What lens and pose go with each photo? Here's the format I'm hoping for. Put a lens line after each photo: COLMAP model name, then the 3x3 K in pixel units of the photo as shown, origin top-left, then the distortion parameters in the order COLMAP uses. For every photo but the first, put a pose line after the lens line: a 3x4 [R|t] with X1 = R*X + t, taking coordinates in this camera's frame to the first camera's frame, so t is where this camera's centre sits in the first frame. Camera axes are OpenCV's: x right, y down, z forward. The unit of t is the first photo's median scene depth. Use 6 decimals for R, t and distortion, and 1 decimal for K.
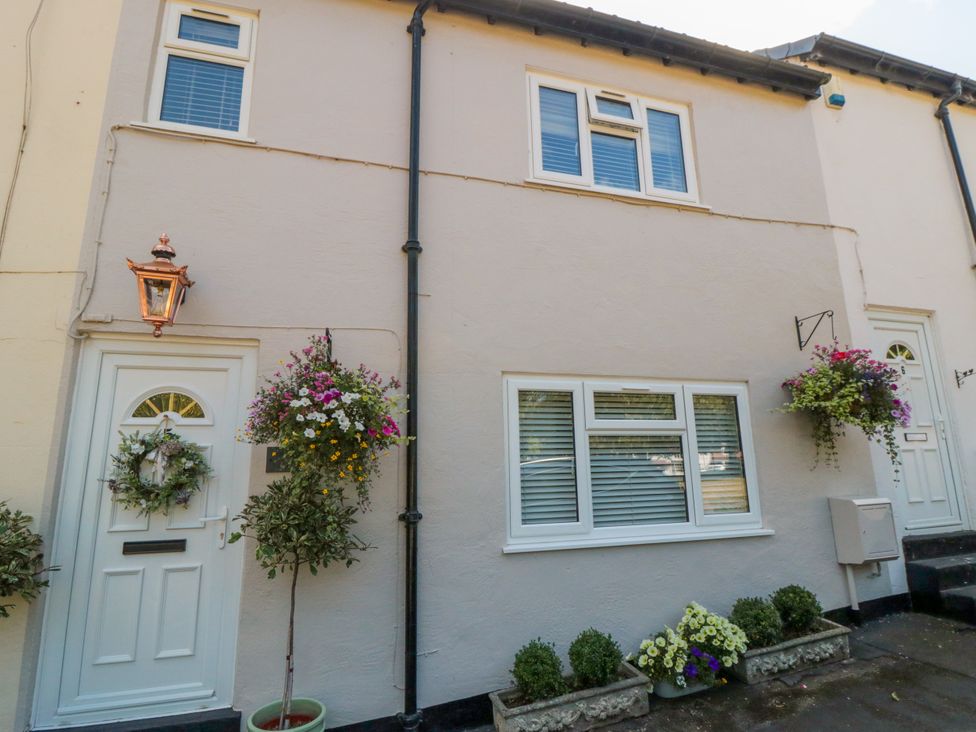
lens RADIAL K [[520.9, 0, 486.9], [0, 520.9, 363.7], [0, 0, 1]] dist [-0.003086, 0.000122]
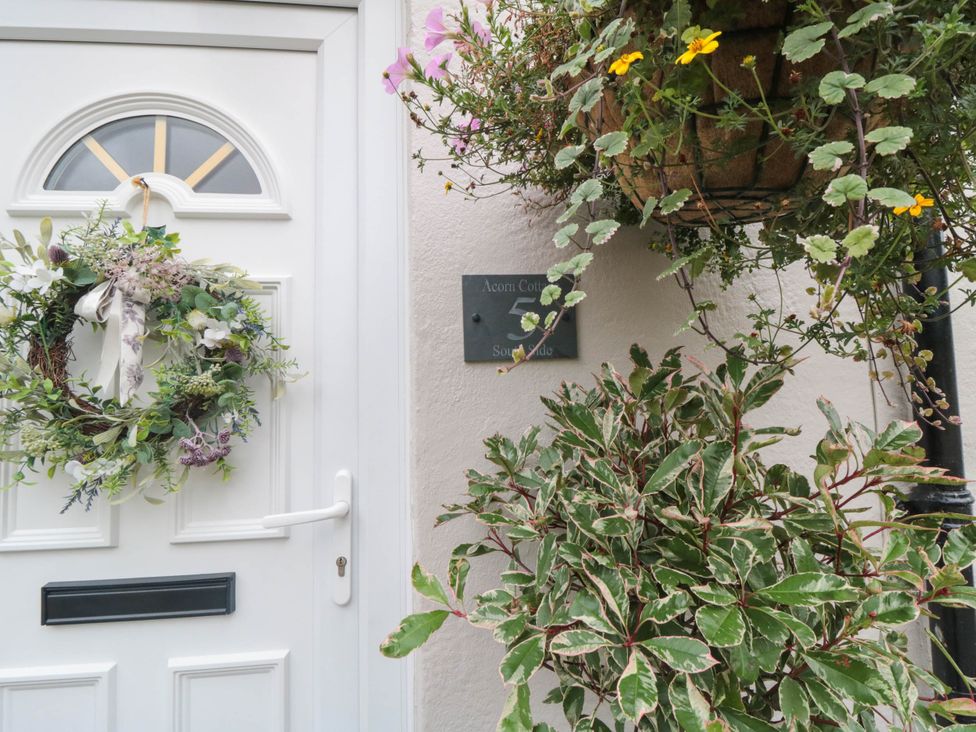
lens RADIAL K [[520.9, 0, 490.6], [0, 520.9, 366.9], [0, 0, 1]] dist [-0.003086, 0.000122]
pose [[0.980678, -0.013474, -0.195166, -0.366005], [0.041293, 0.989406, 0.139182, 0.178283], [0.191223, -0.144551, 0.970844, 0.745804]]
